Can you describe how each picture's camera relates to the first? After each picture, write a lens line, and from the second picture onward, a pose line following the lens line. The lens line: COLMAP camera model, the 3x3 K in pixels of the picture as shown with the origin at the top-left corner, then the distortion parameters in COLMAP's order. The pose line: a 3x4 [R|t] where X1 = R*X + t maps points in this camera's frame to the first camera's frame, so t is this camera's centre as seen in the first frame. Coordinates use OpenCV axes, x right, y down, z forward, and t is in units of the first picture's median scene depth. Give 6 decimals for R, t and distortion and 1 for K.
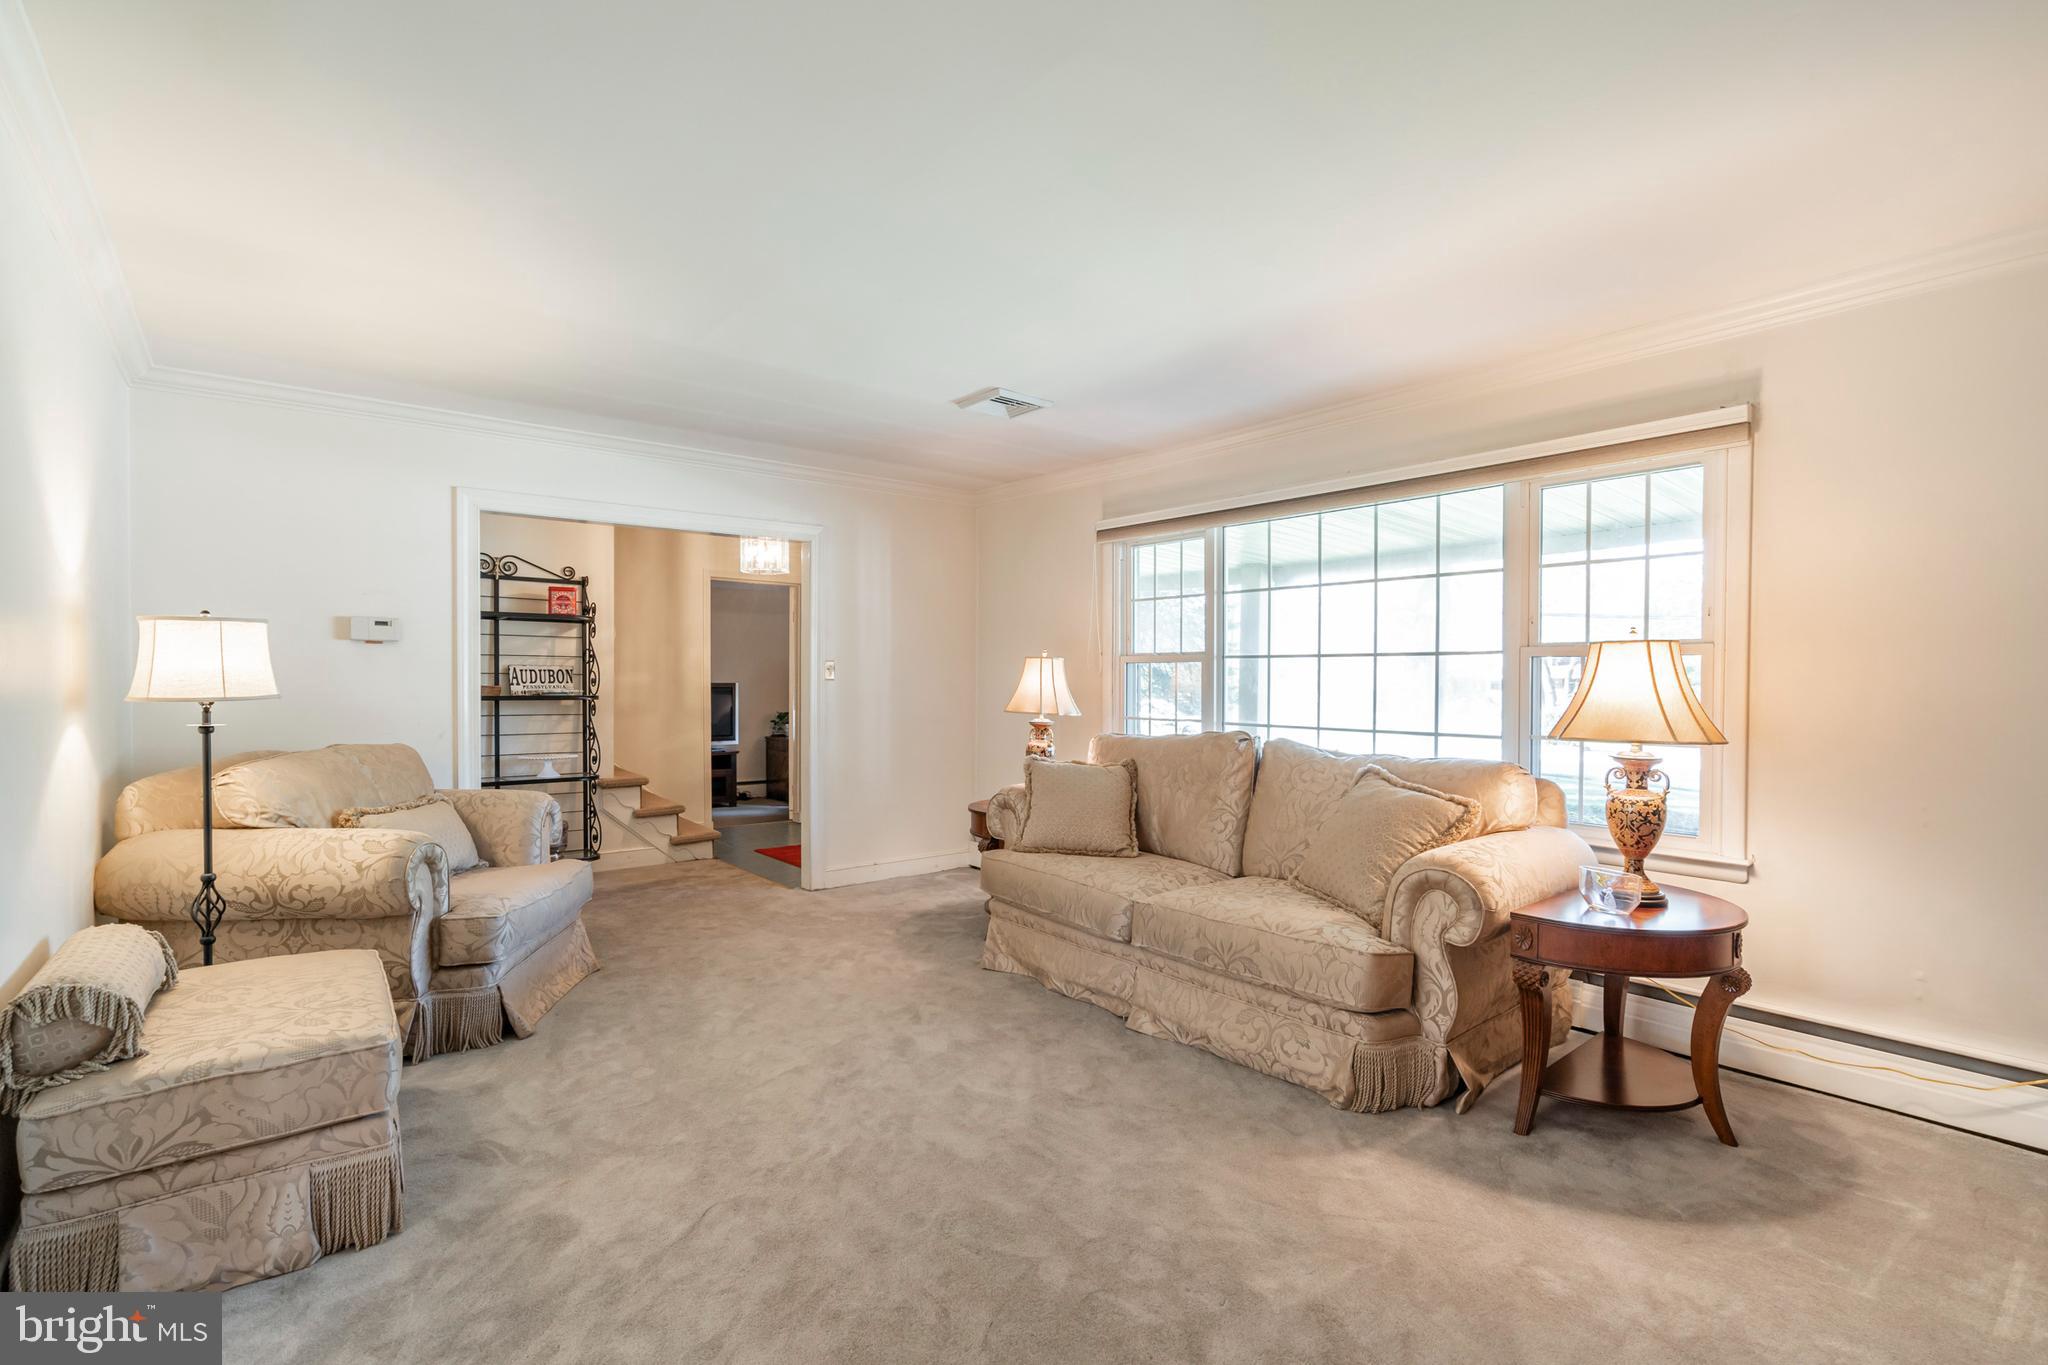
lens RADIAL K [[930.6, 0, 1024.7], [0, 930.6, 696.5], [0, 0, 1]] dist [-0.001976, -0.000112]
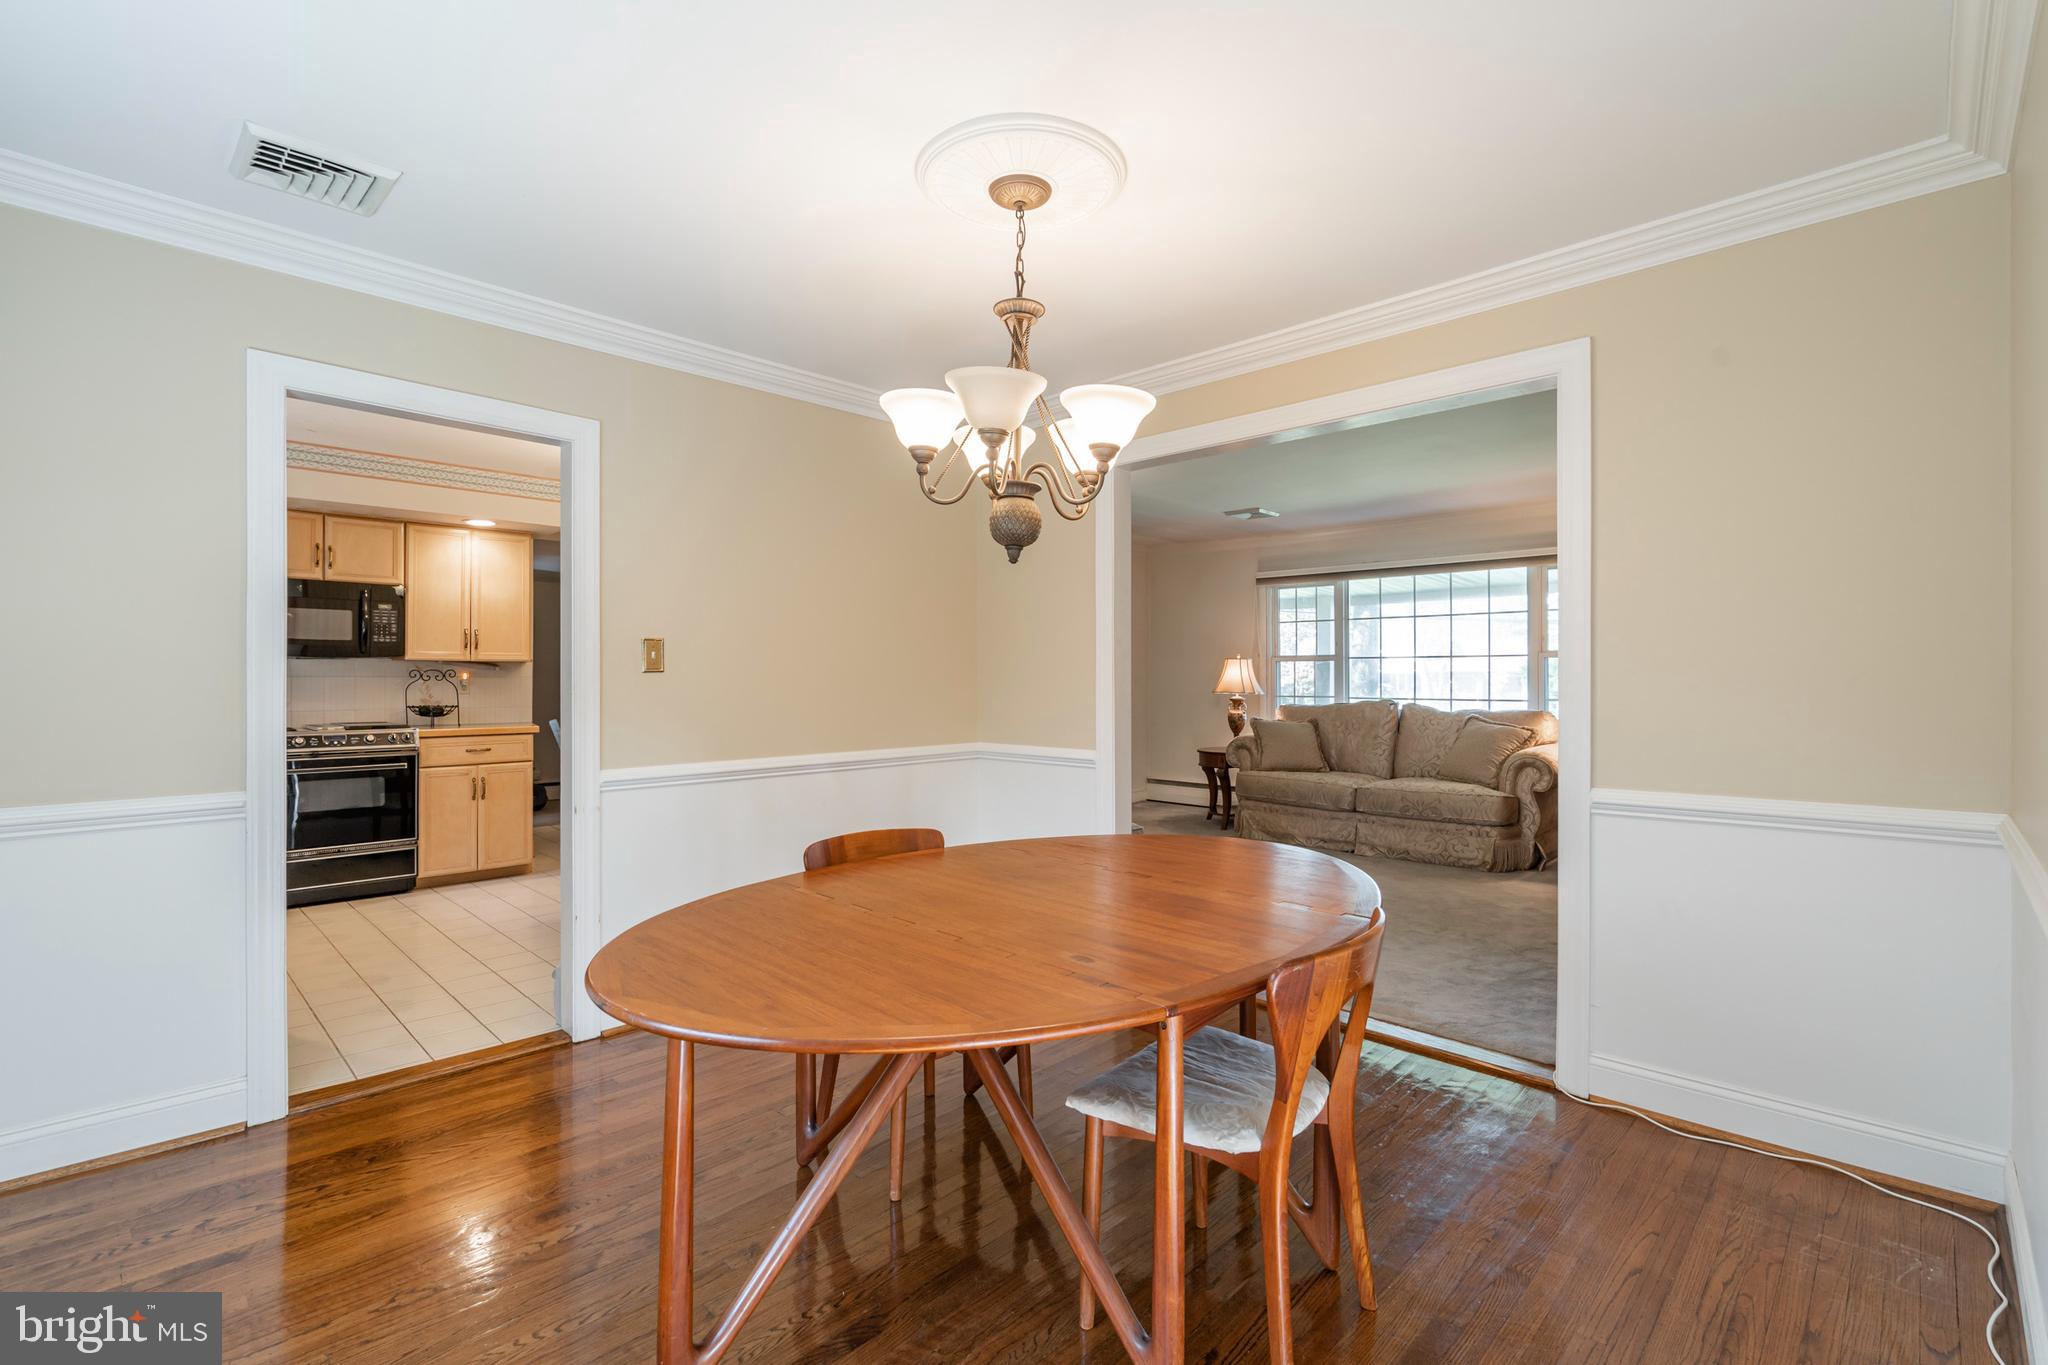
lens RADIAL K [[930.6, 0, 1020.4], [0, 930.6, 677.3], [0, 0, 1]] dist [-0.001976, -0.000112]
pose [[0.991835, -0.007039, 0.127330, -0.758351], [0.009188, 0.999825, -0.016302, 0.017966], [-0.127193, 0.017339, 0.991726, -0.752940]]
